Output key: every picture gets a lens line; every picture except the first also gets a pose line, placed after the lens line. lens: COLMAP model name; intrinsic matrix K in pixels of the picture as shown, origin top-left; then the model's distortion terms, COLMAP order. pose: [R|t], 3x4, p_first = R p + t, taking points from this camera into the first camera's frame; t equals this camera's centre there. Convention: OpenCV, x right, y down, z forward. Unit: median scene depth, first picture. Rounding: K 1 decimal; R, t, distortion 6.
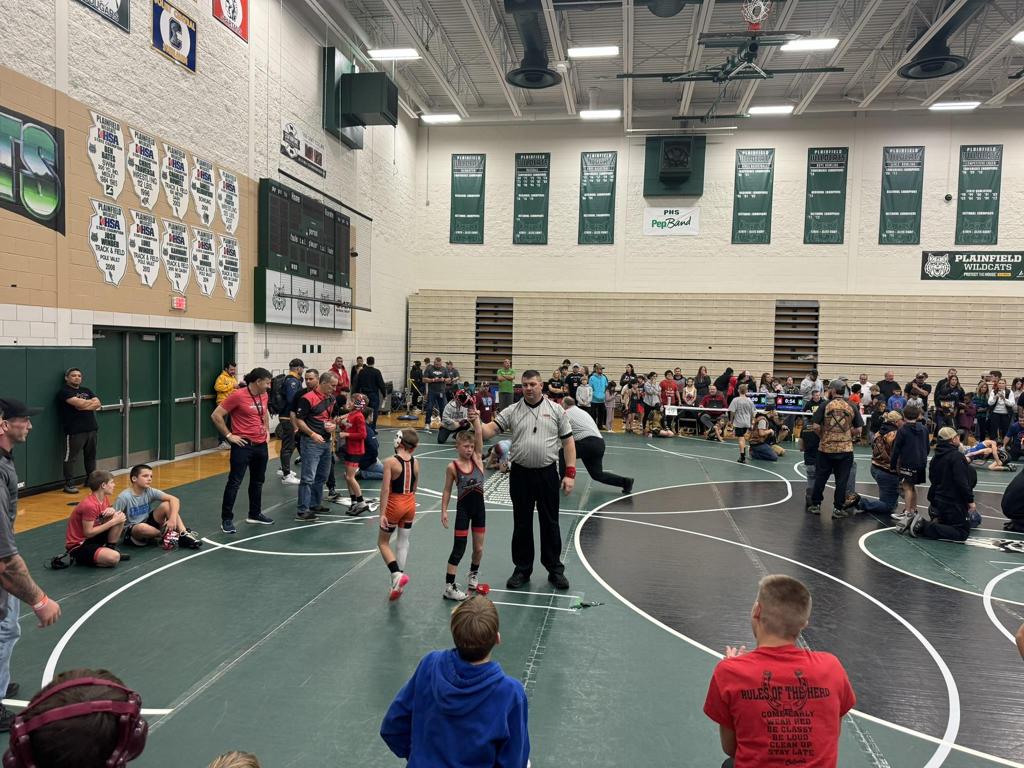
lens RADIAL K [[728.2, 0, 508.9], [0, 728.2, 395.4], [0, 0, 1]] dist [0.041754, -0.050006]
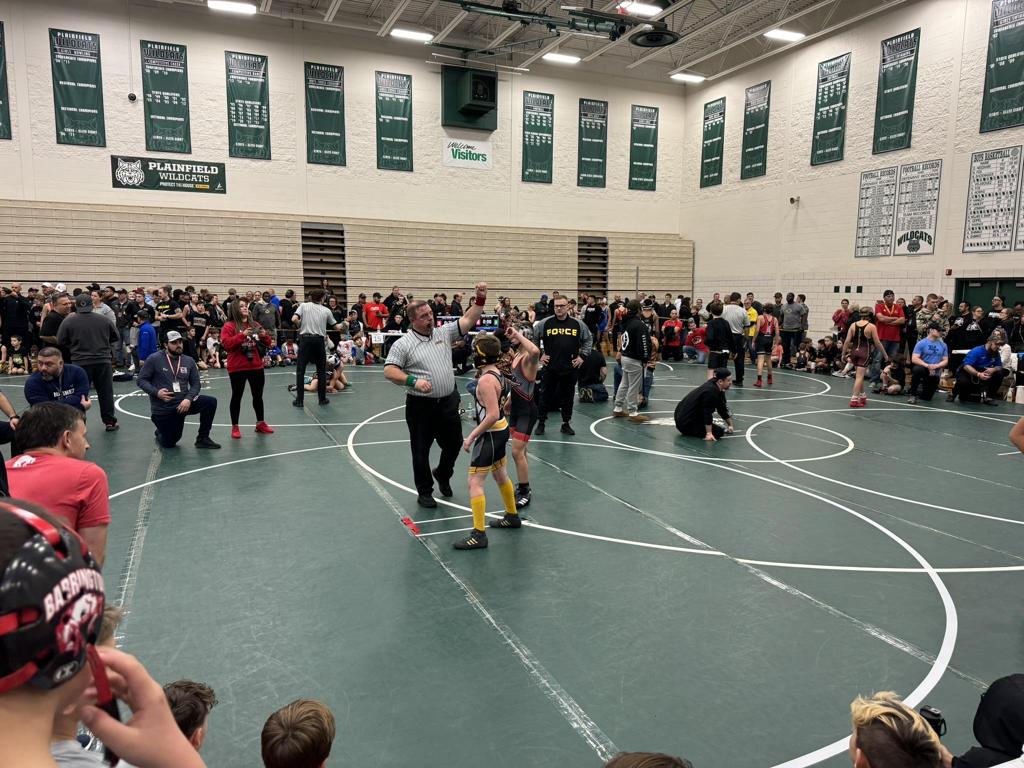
lens RADIAL K [[728.2, 0, 514.1], [0, 728.2, 416.9], [0, 0, 1]] dist [0.041754, -0.050006]
pose [[0.850997, -0.102932, 0.514985, 0.484787], [0.035283, 0.989595, 0.139489, 0.017294], [-0.523984, -0.100535, 0.845774, -0.074967]]
